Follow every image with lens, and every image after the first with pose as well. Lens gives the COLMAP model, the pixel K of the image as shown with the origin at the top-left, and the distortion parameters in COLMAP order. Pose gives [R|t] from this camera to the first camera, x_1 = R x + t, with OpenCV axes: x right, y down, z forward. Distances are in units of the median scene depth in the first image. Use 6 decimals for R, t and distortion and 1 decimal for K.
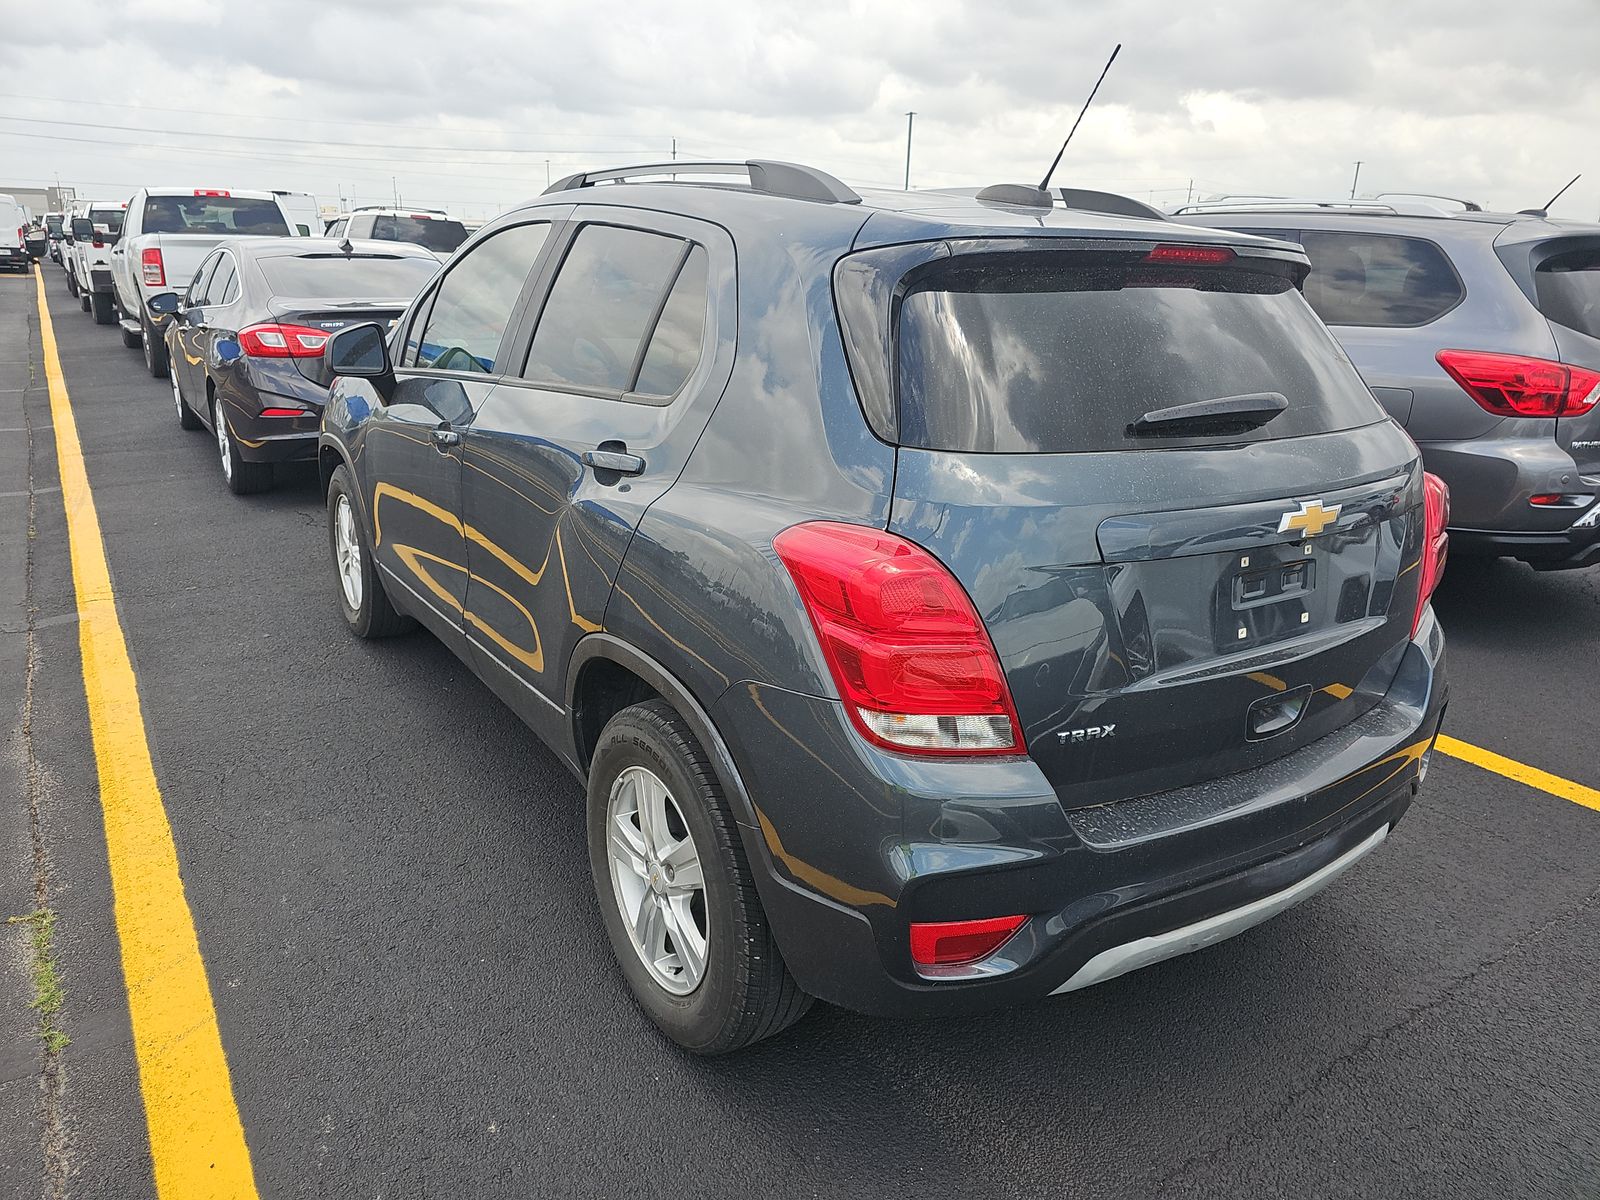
lens RADIAL K [[1078.3, 0, 796.4], [0, 1078.3, 628.8], [0, 0, 1]] dist [0.015636, -0.016124]
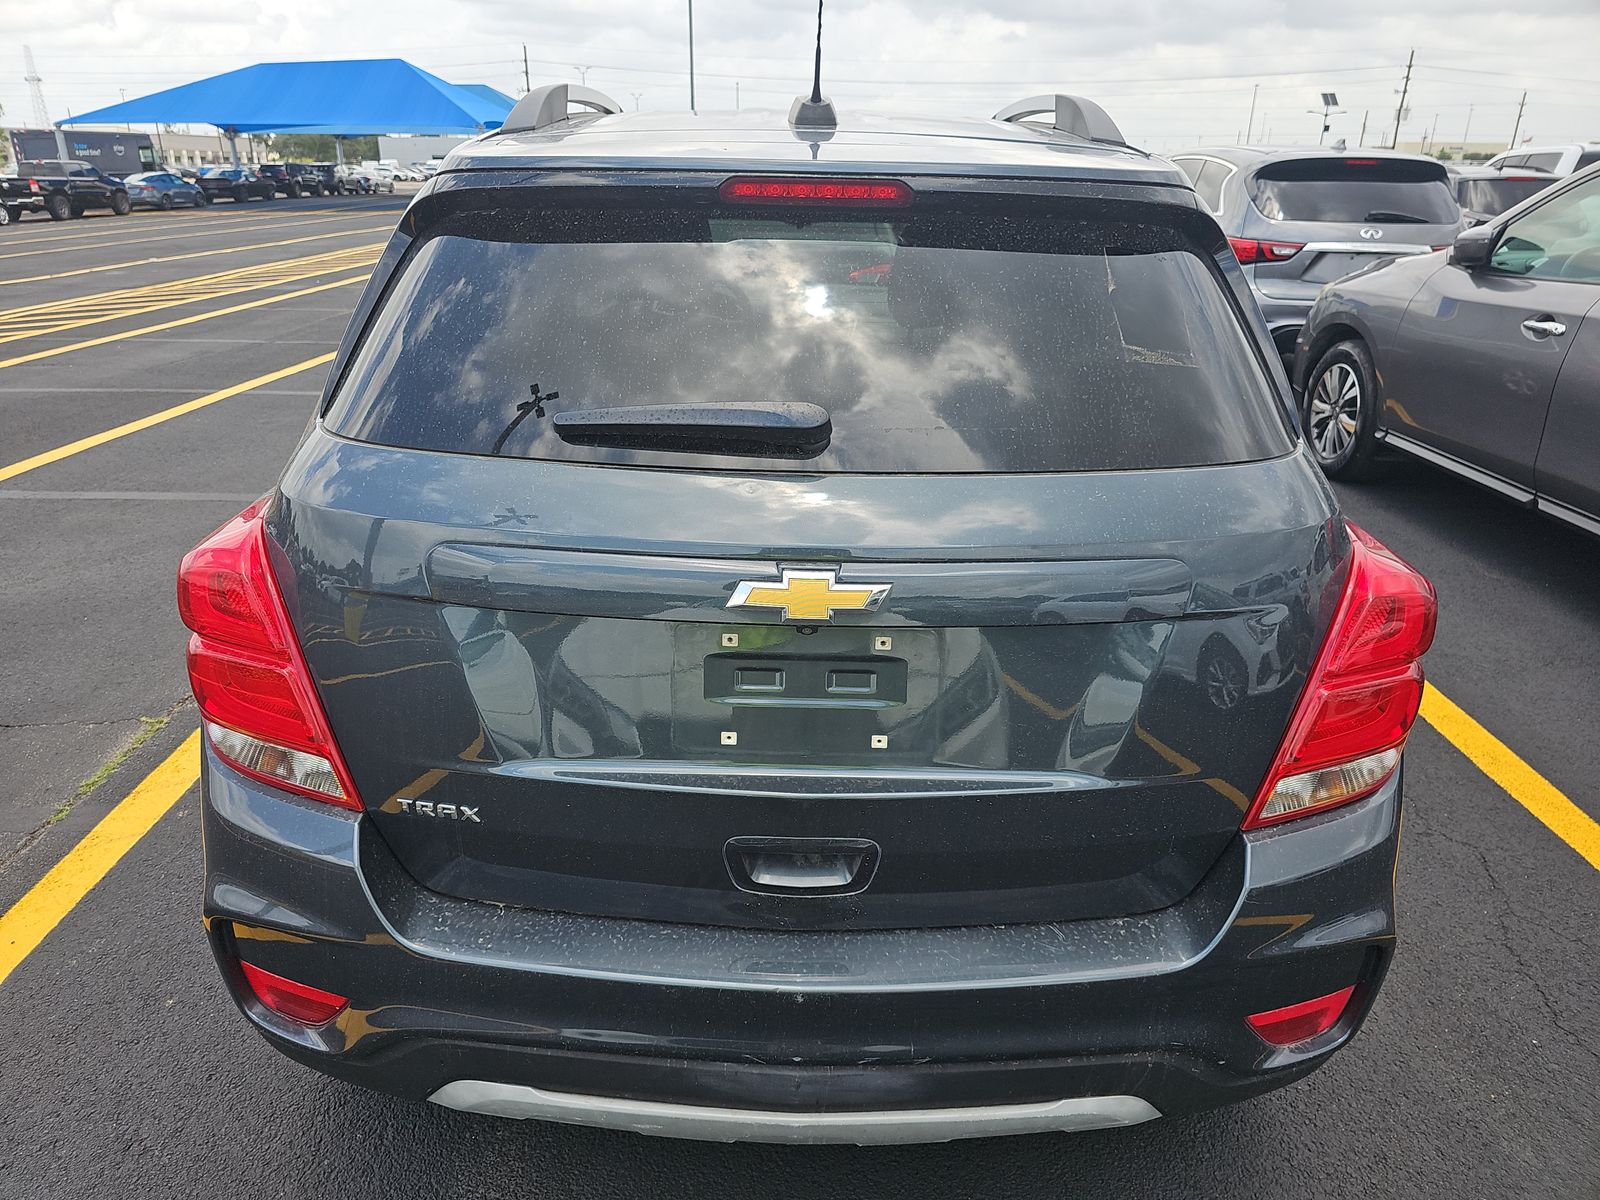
lens RADIAL K [[1078.3, 0, 776.8], [0, 1078.3, 611.4], [0, 0, 1]] dist [0.015636, -0.016124]
pose [[0.828020, 0.190387, -0.527386, 0.680949], [-0.169987, 0.981558, 0.087457, -0.124026], [0.534310, 0.017233, 0.845113, 0.359800]]
